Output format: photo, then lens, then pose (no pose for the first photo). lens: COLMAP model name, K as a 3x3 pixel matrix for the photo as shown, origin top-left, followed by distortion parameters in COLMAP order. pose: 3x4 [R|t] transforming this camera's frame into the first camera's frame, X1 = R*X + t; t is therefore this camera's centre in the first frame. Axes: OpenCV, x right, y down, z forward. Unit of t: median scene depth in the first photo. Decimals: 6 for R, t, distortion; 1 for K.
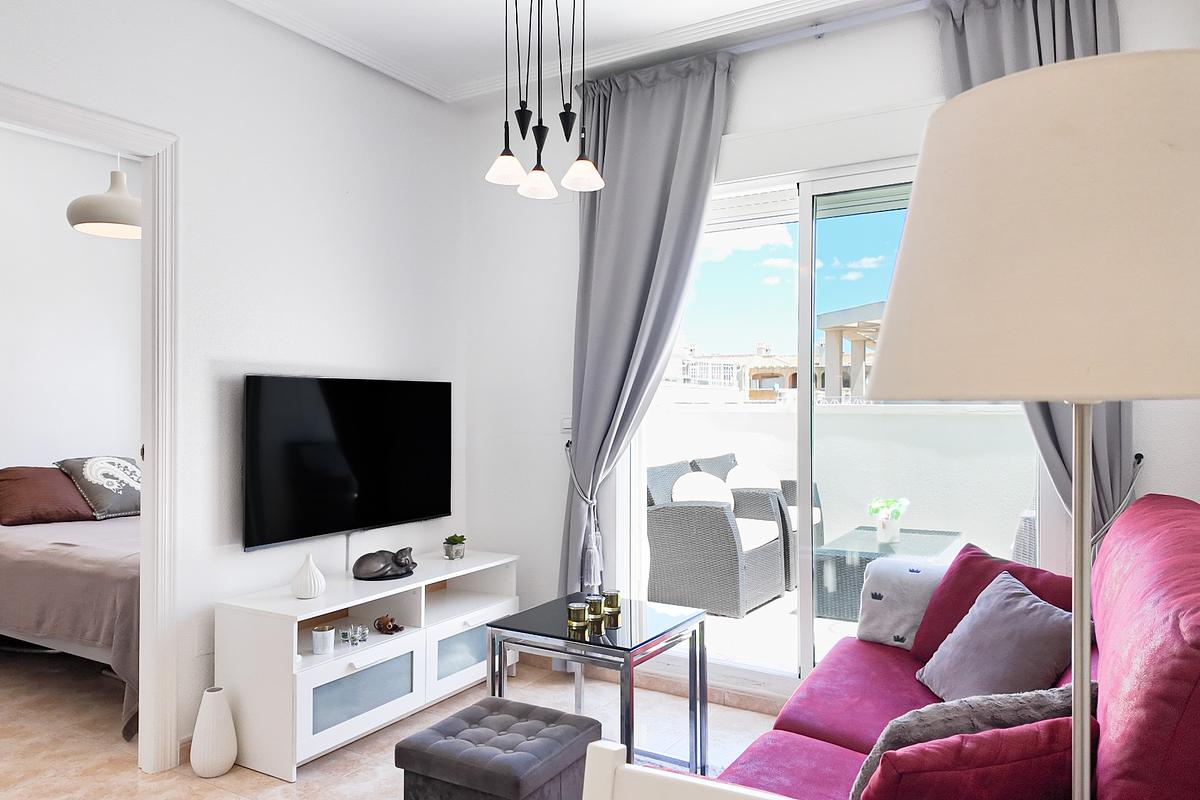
lens RADIAL K [[835.8, 0, 600.0], [0, 835.8, 400.0], [0, 0, 1]] dist [0.101912, -0.125524]
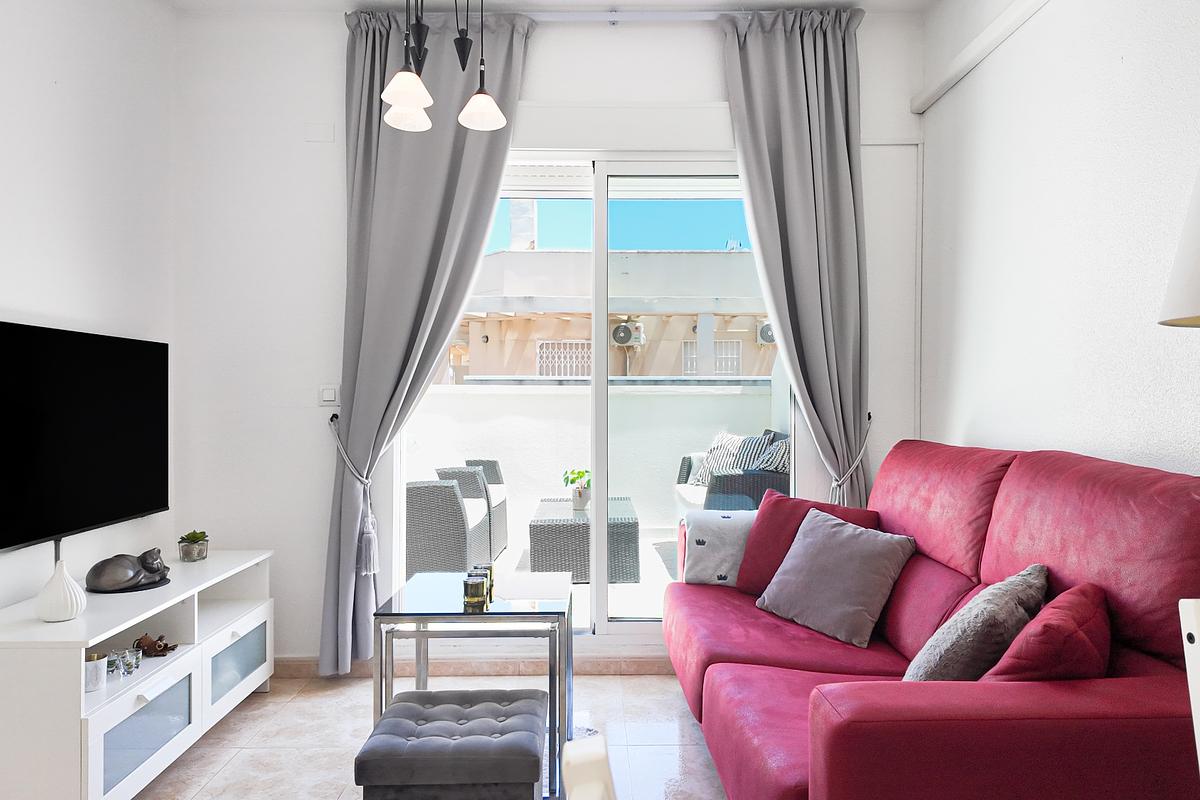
lens RADIAL K [[835.8, 0, 600.0], [0, 835.8, 400.0], [0, 0, 1]] dist [0.101912, -0.125524]
pose [[0.853860, -0.001319, 0.520500, -0.298888], [-0.001164, 0.999989, 0.004444, 0.033640], [-0.520501, -0.004400, 0.853850, 0.108461]]
